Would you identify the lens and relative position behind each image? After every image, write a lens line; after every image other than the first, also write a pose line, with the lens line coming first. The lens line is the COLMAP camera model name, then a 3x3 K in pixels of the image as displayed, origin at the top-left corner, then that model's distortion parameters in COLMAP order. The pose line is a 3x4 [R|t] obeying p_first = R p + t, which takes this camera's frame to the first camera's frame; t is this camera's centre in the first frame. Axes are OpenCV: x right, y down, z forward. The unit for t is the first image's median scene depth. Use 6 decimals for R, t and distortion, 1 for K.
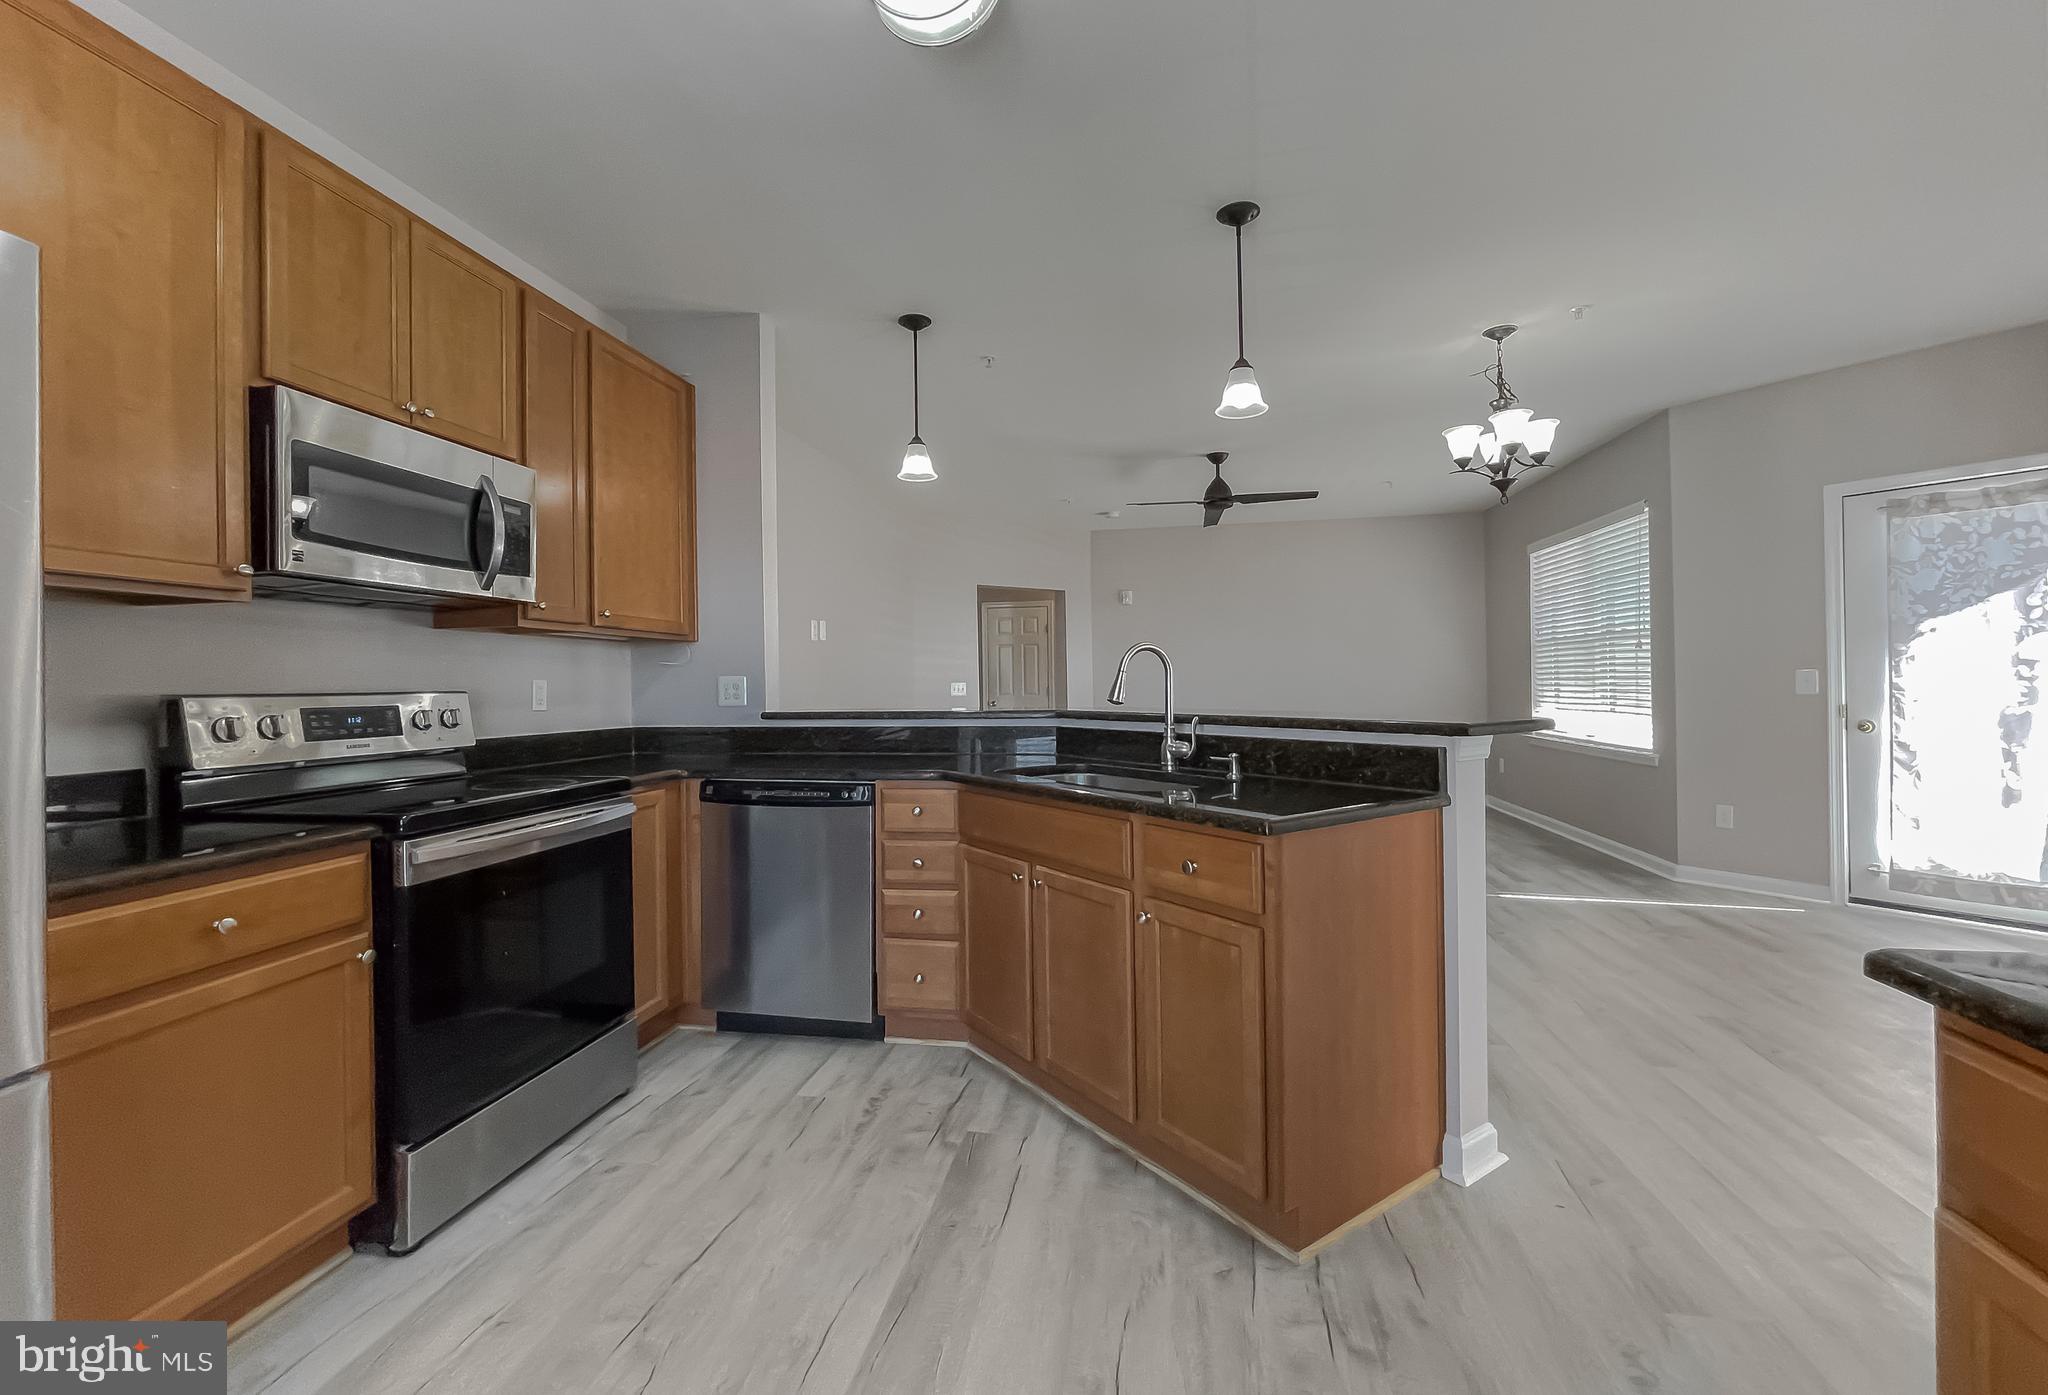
lens RADIAL K [[852.7, 0, 1021.6], [0, 852.7, 680.7], [0, 0, 1]] dist [0.000292, 0.000809]
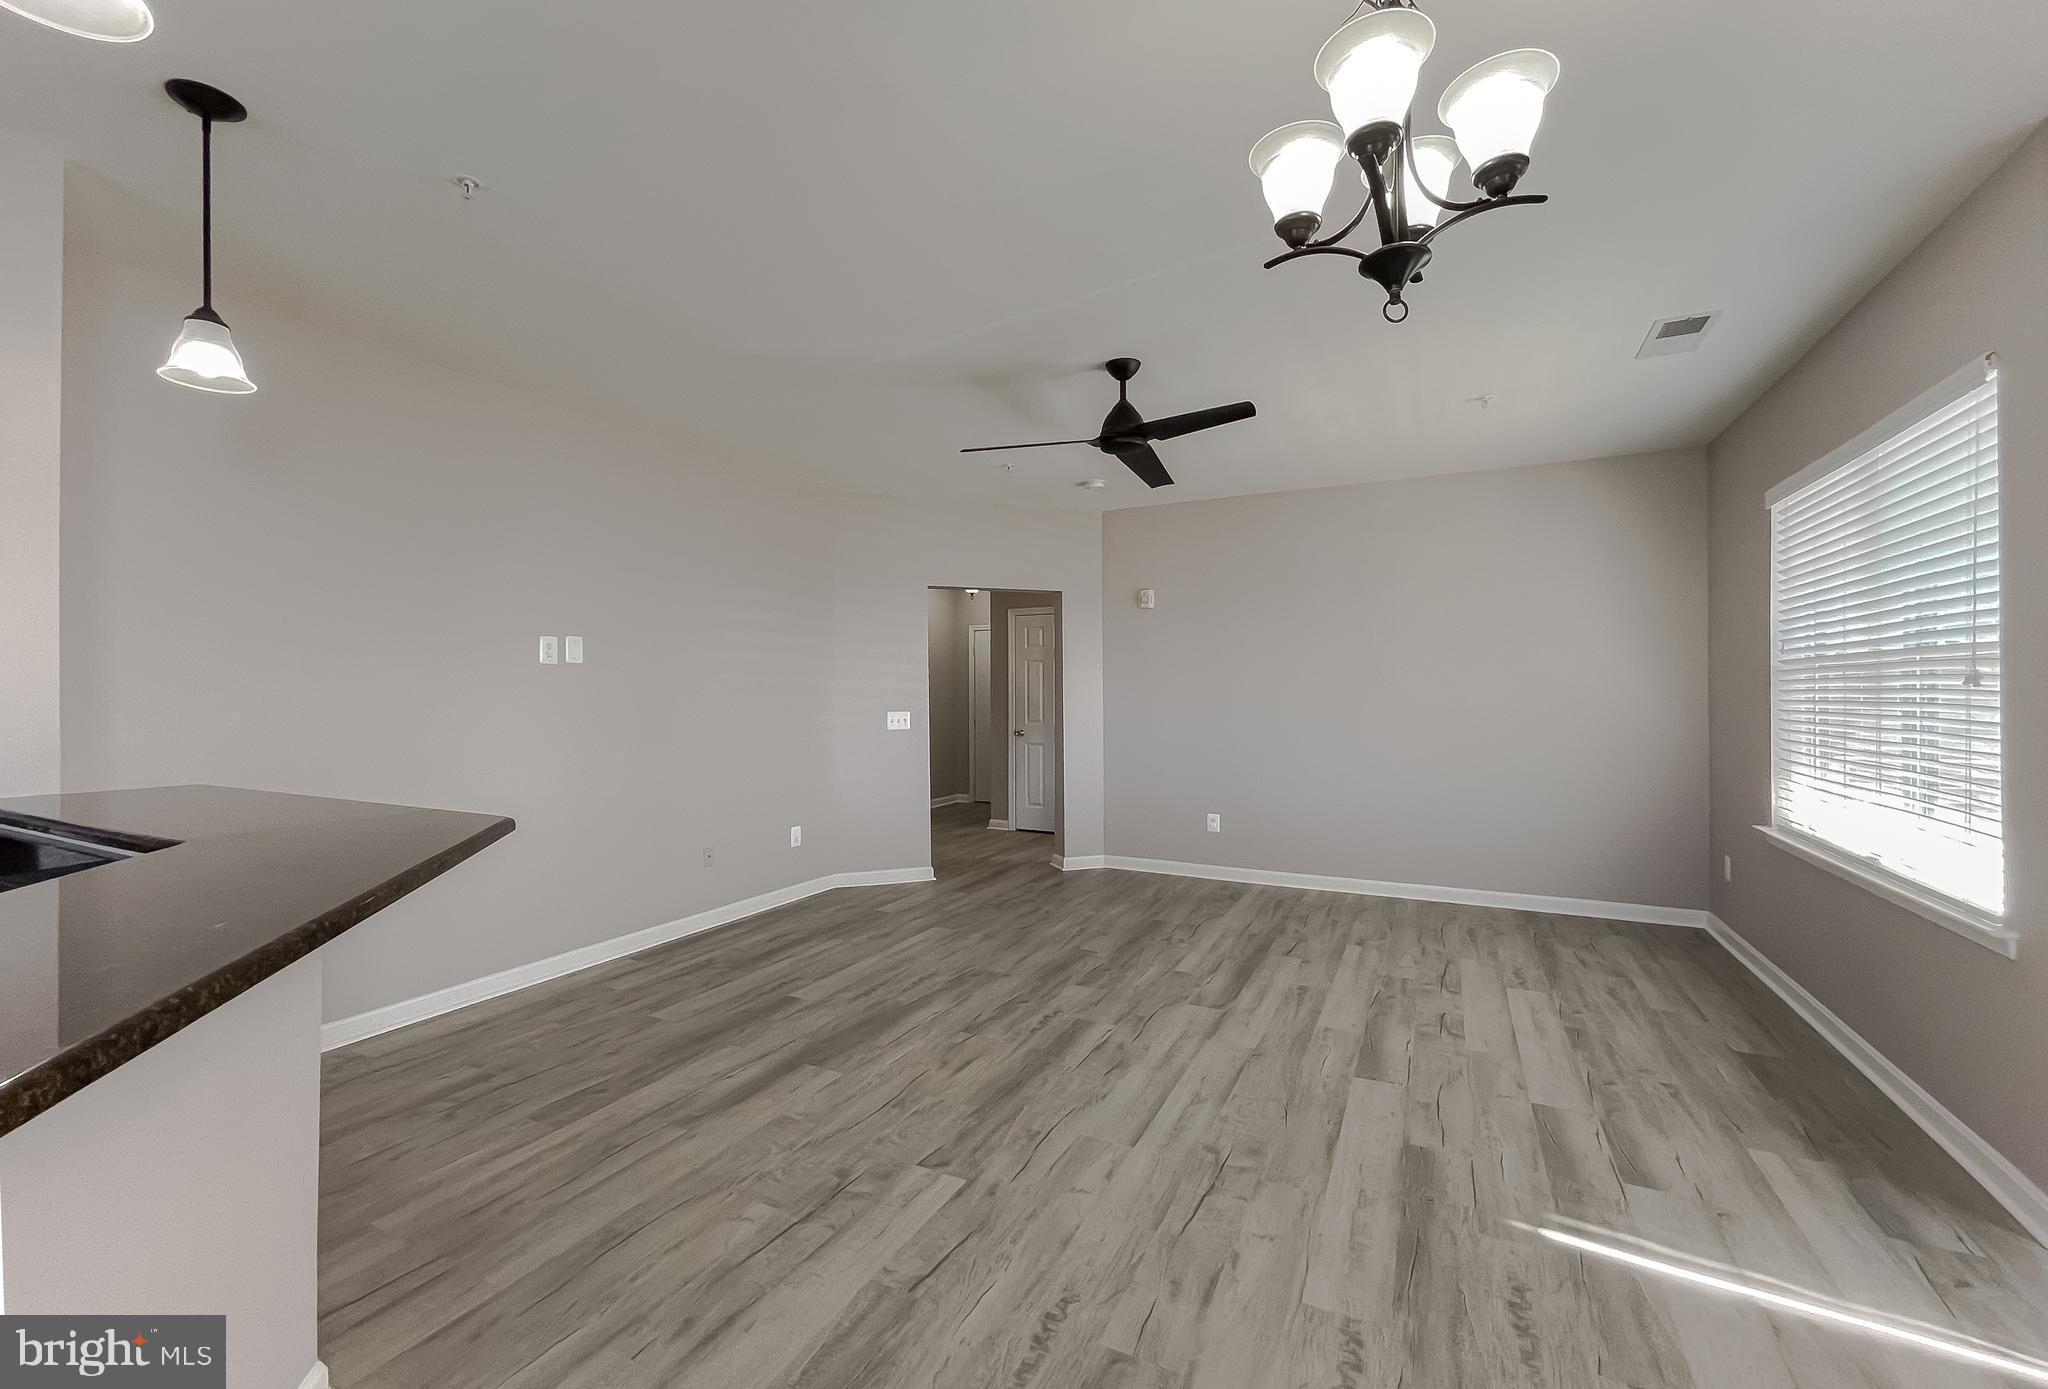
lens RADIAL K [[846.0, 0, 1017.6], [0, 846.0, 690.8], [0, 0, 1]] dist [-0.000824, 0.000122]
pose [[0.958878, 0.011691, -0.283576, 0.717175], [-0.010754, 0.999930, 0.004862, -0.063115], [0.283613, -0.001613, 0.958937, 0.835538]]
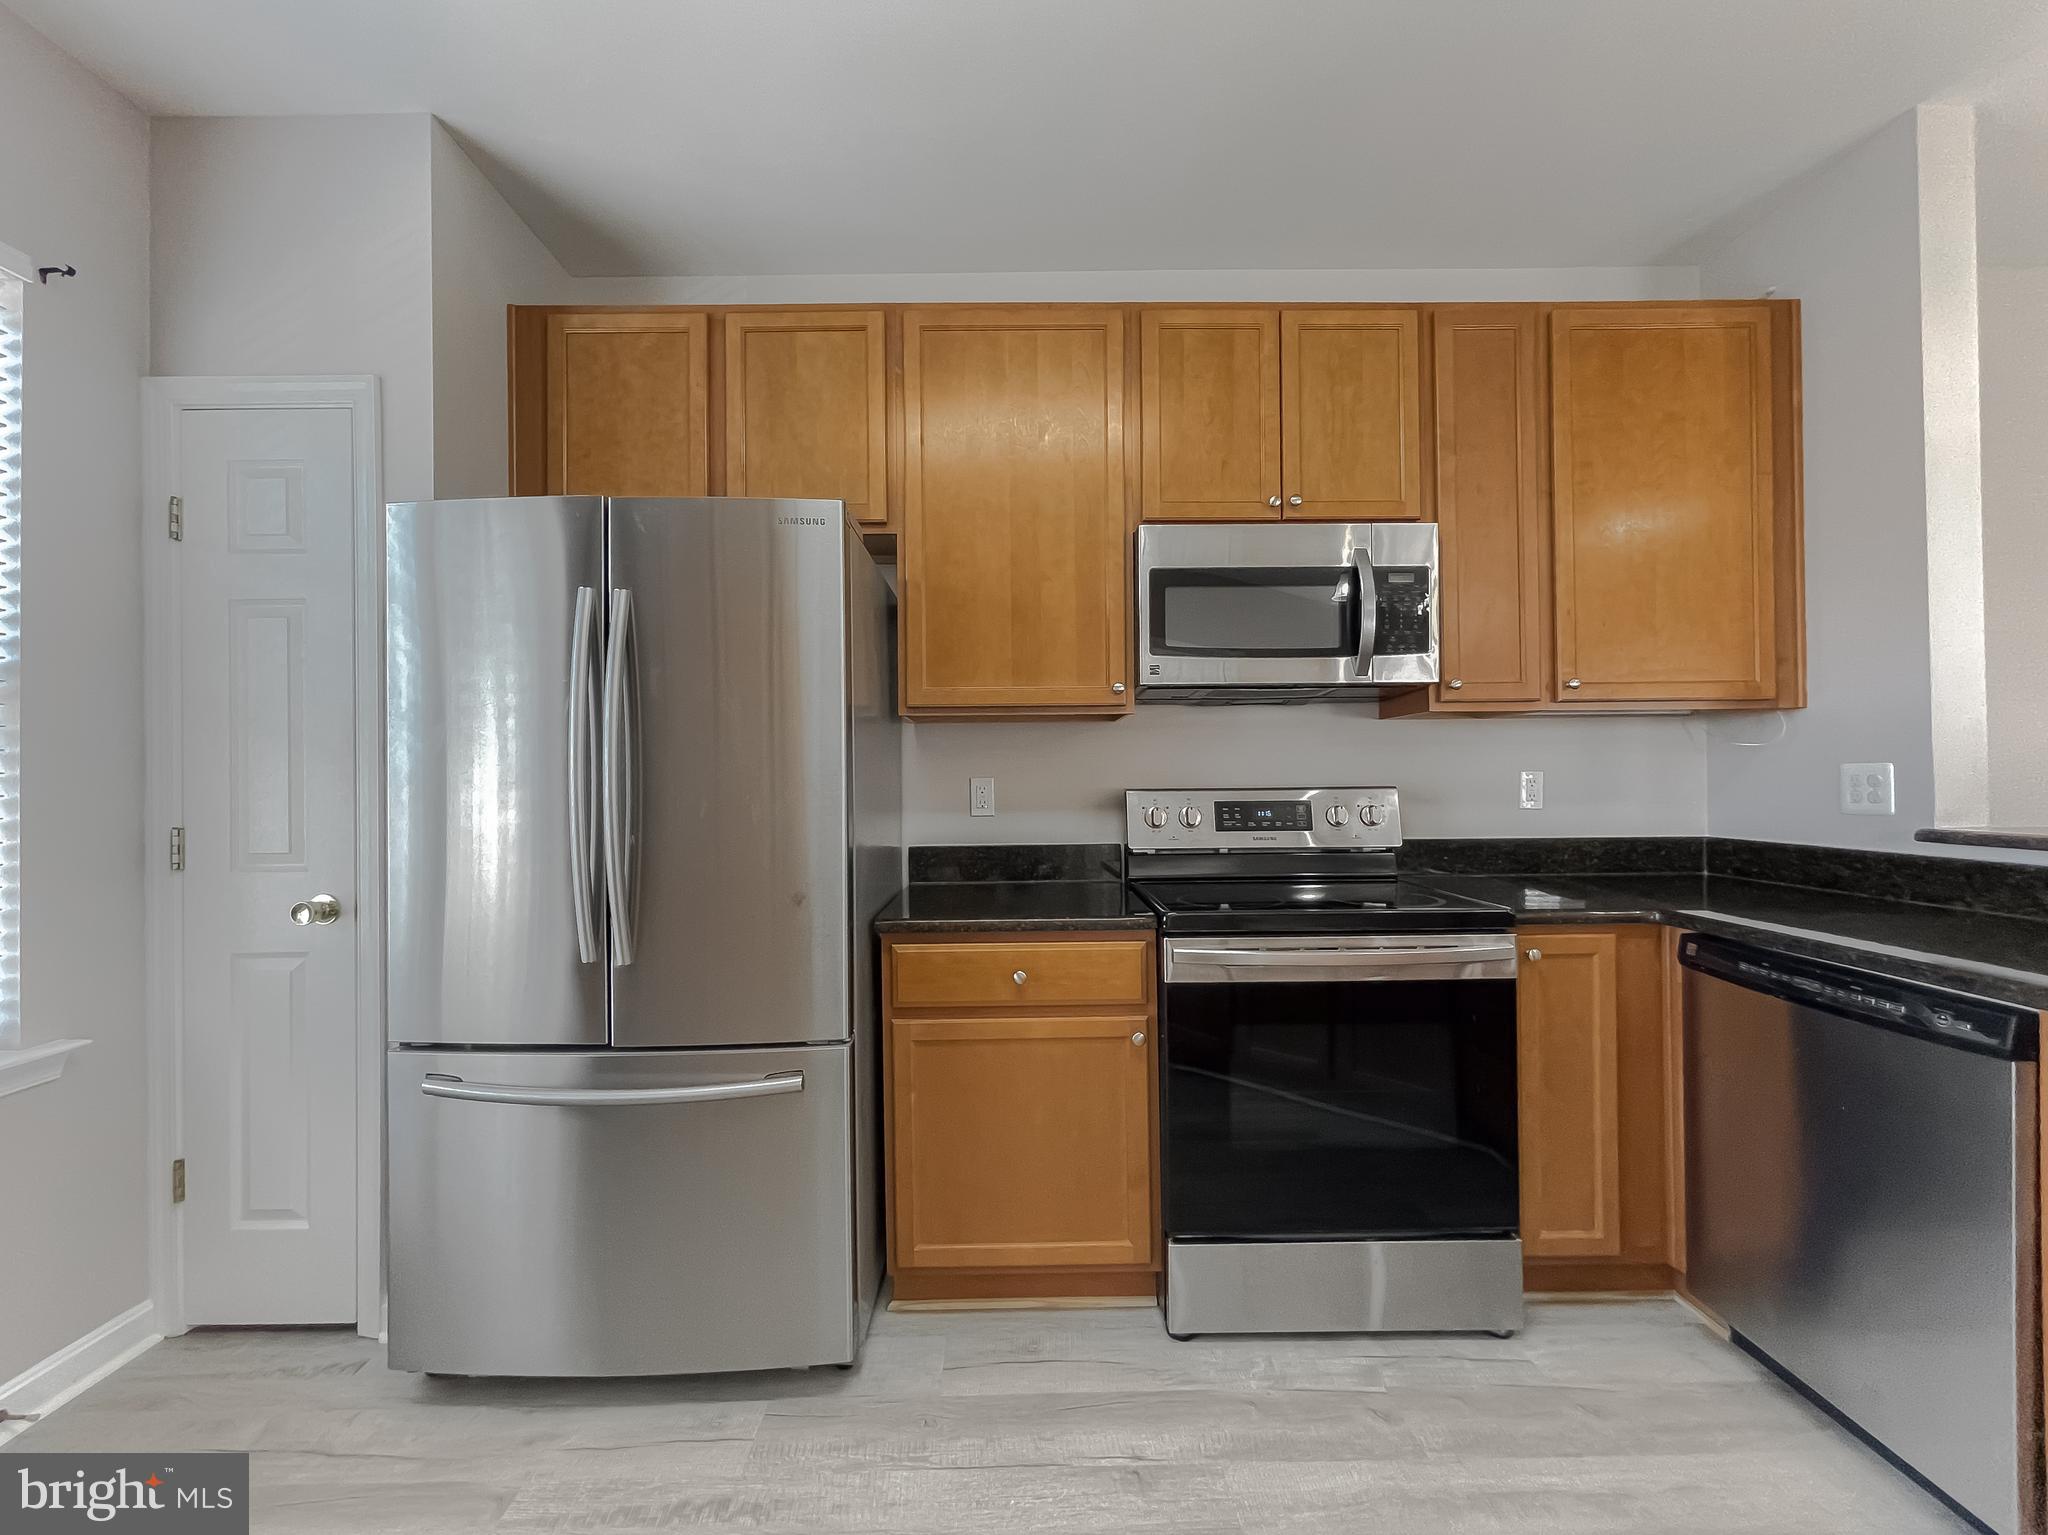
lens RADIAL K [[843.5, 0, 1021.0], [0, 843.5, 776.0], [0, 0, 1]] dist [-0.007677, 0.005219]
pose [[0.184645, 0.009026, -0.982764, 0.157916], [0.011947, 0.999863, 0.011428, -0.013367], [0.982733, -0.013851, 0.184512, 0.427359]]
